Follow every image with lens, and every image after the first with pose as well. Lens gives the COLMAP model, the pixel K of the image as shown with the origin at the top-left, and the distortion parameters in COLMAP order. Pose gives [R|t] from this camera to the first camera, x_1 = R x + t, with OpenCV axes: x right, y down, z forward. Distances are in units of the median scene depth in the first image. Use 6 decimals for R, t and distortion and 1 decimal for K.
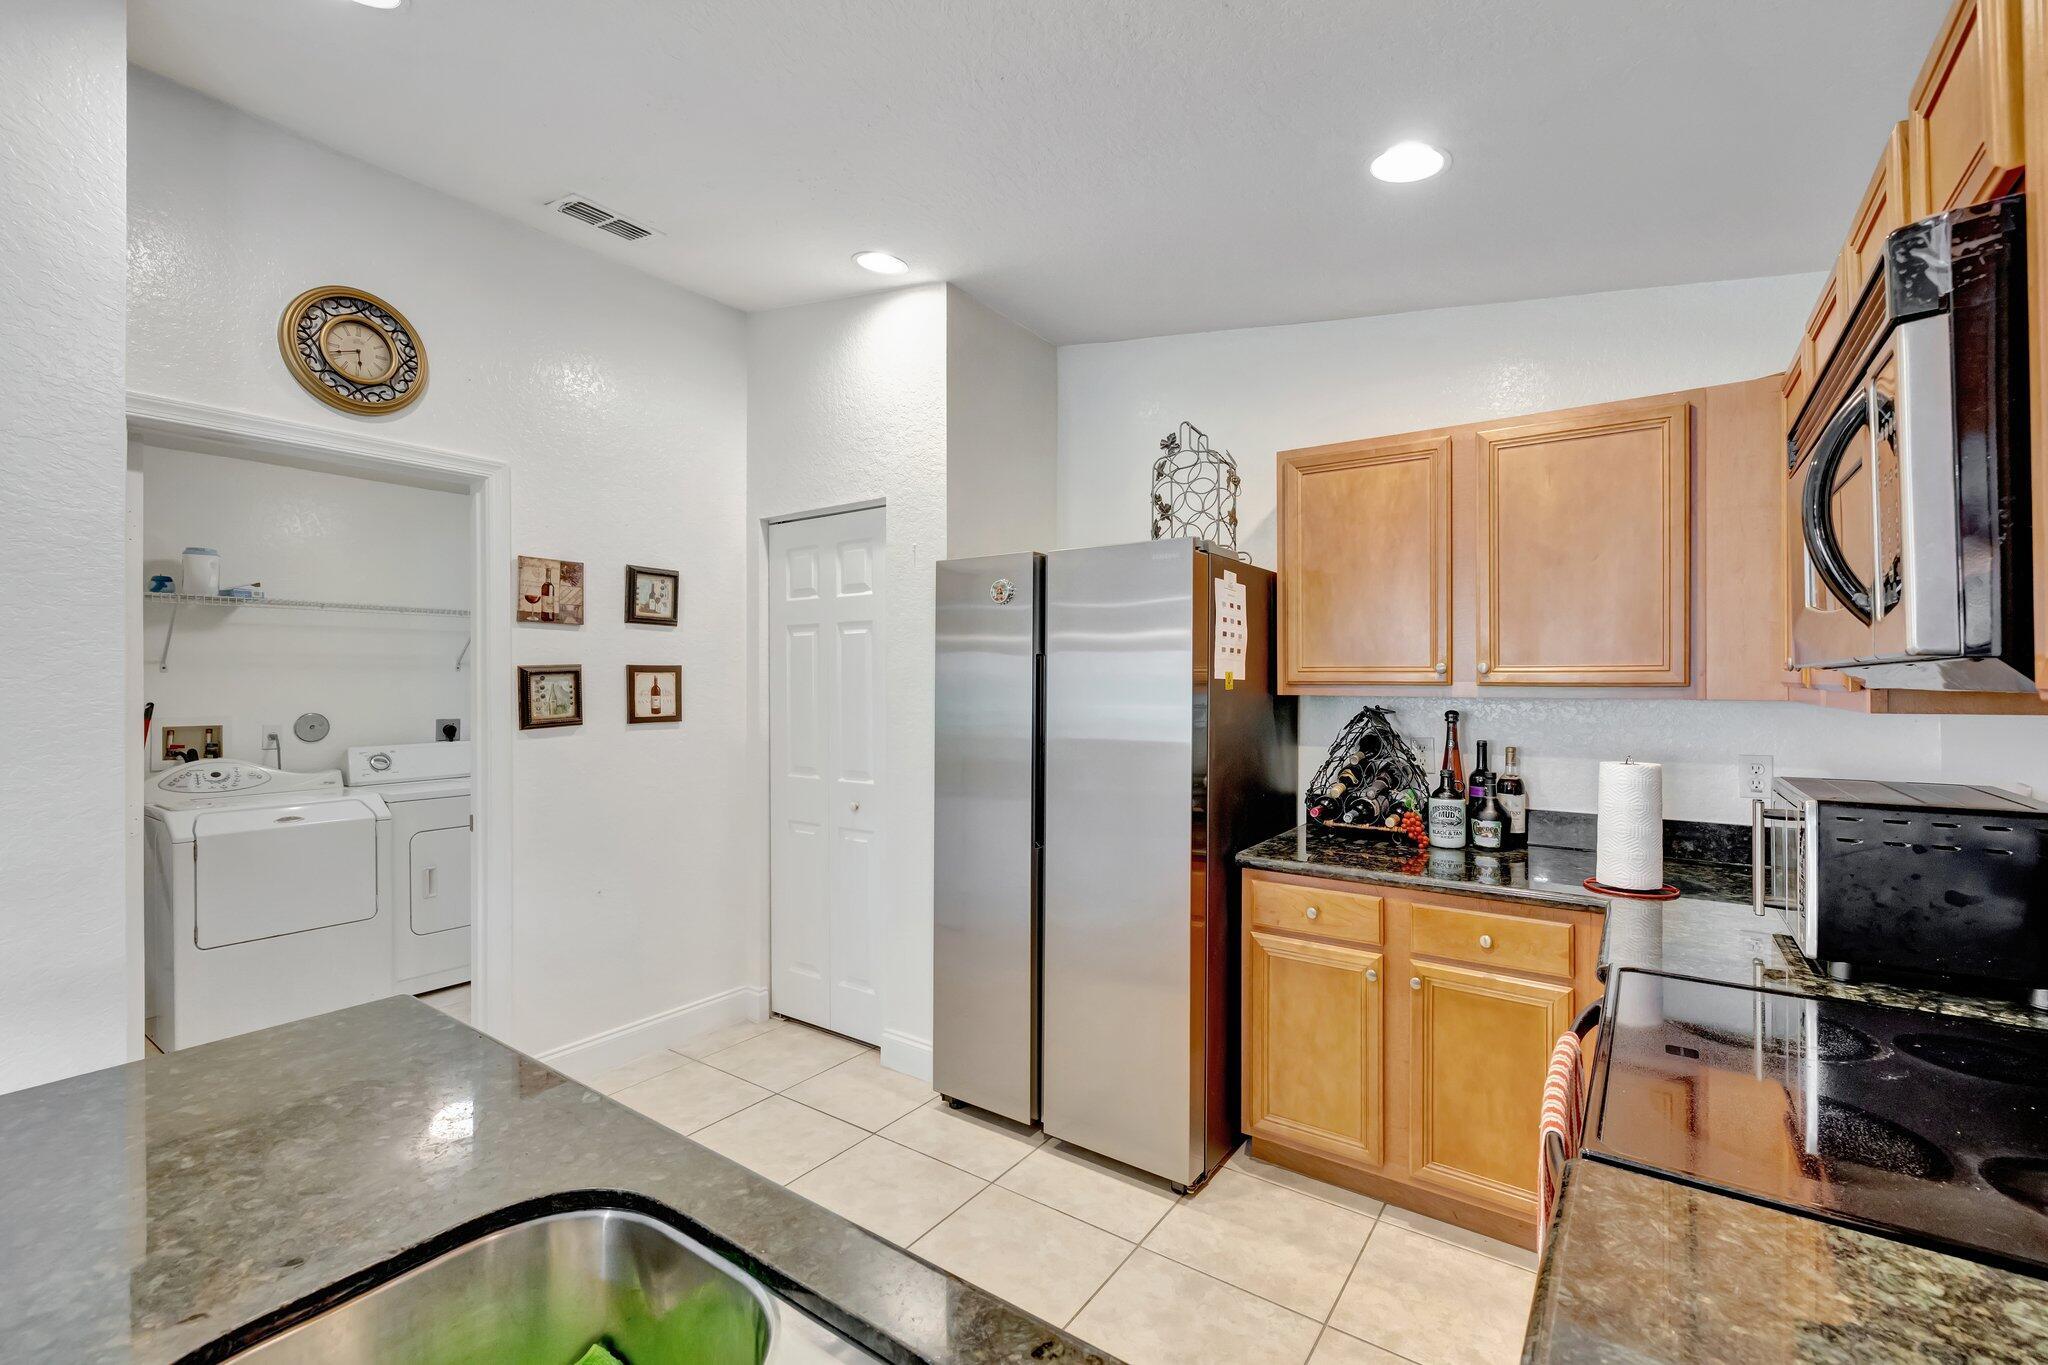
lens RADIAL K [[871.6, 0, 1034.6], [0, 871.6, 682.6], [0, 0, 1]] dist [-0.003960, 0.000913]
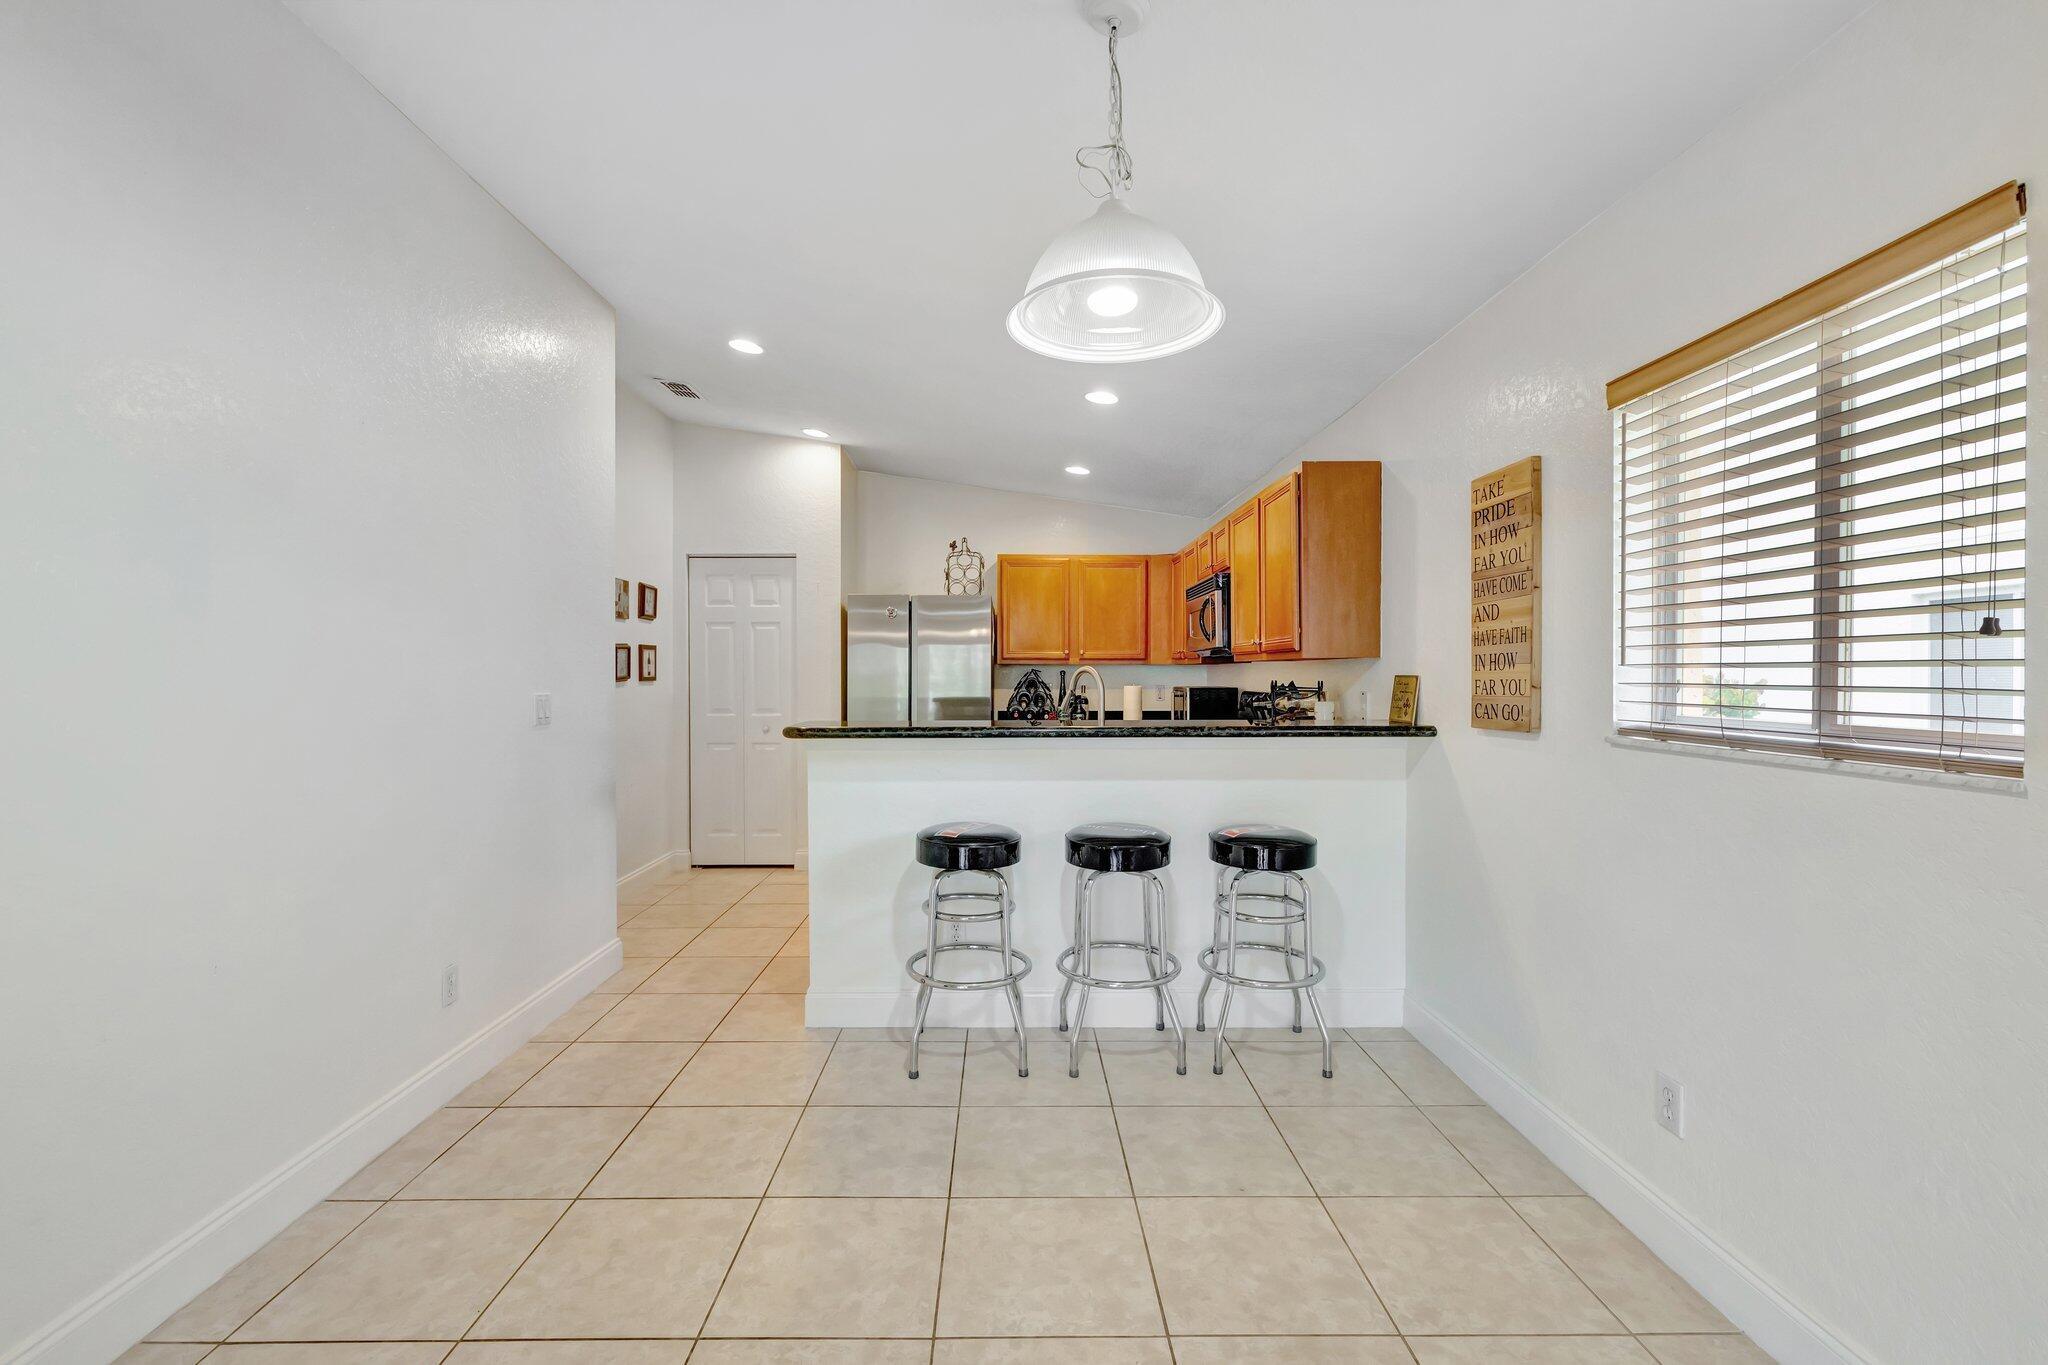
lens RADIAL K [[871.6, 0, 1015.5], [0, 871.6, 677.6], [0, 0, 1]] dist [-0.003960, 0.000913]
pose [[0.813282, -0.002619, 0.581864, -0.981100], [0.001359, 0.999996, 0.002602, 0.043914], [-0.581868, -0.001325, 0.813282, -0.833592]]
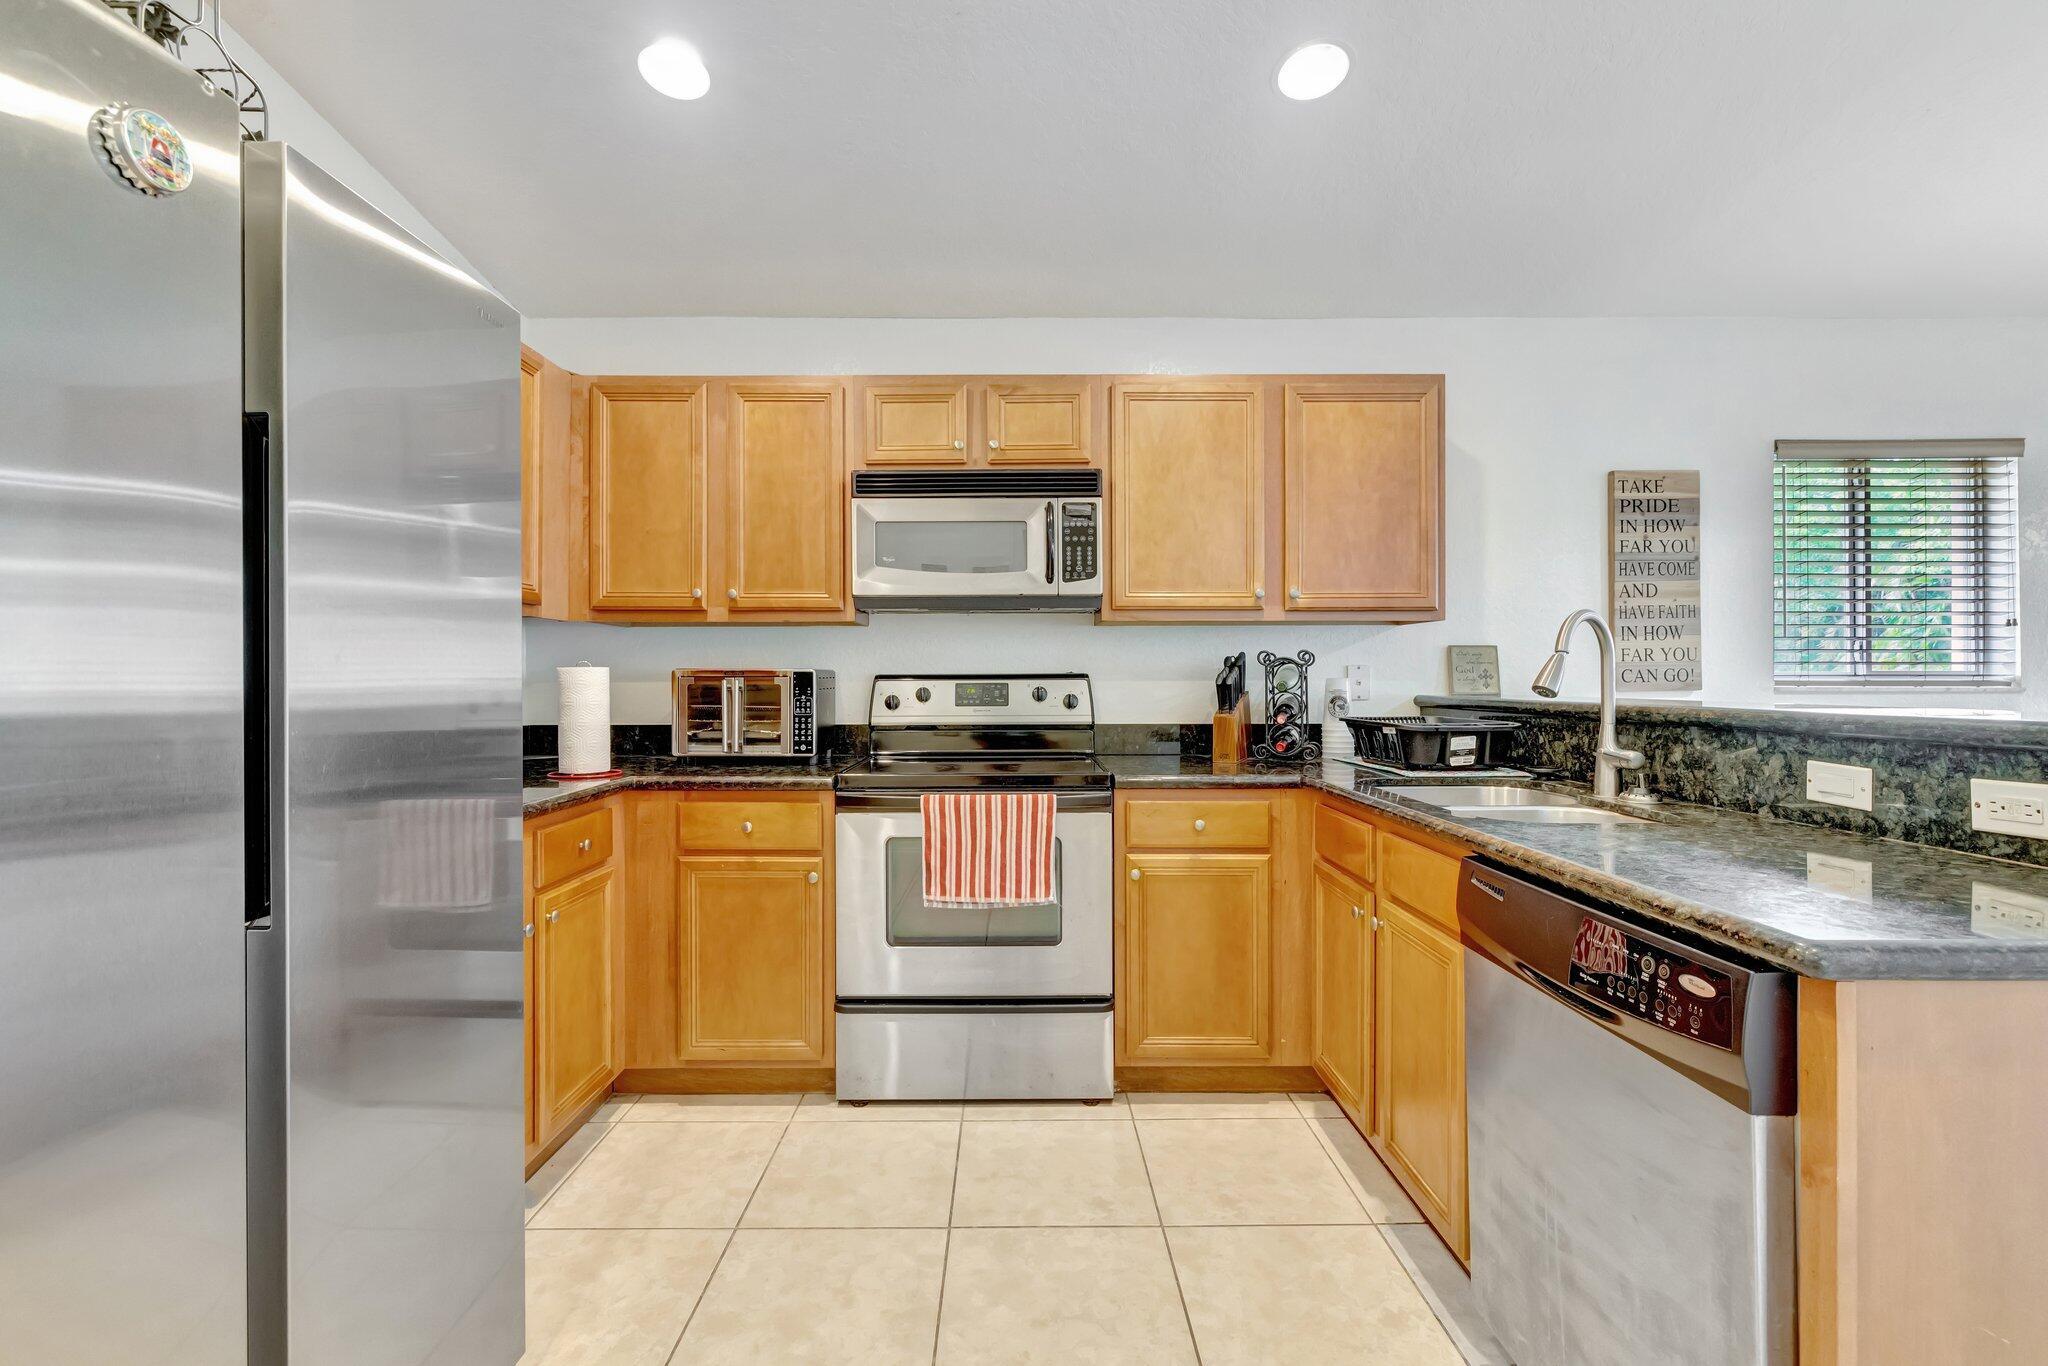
lens RADIAL K [[871.6, 0, 1009.1], [0, 871.6, 670.9], [0, 0, 1]] dist [-0.003960, 0.000913]
pose [[-0.575292, 0.001508, 0.817947, -0.436870], [0.003826, 0.999992, 0.000847, 0.074503], [-0.817939, 0.003616, -0.575293, 0.957695]]
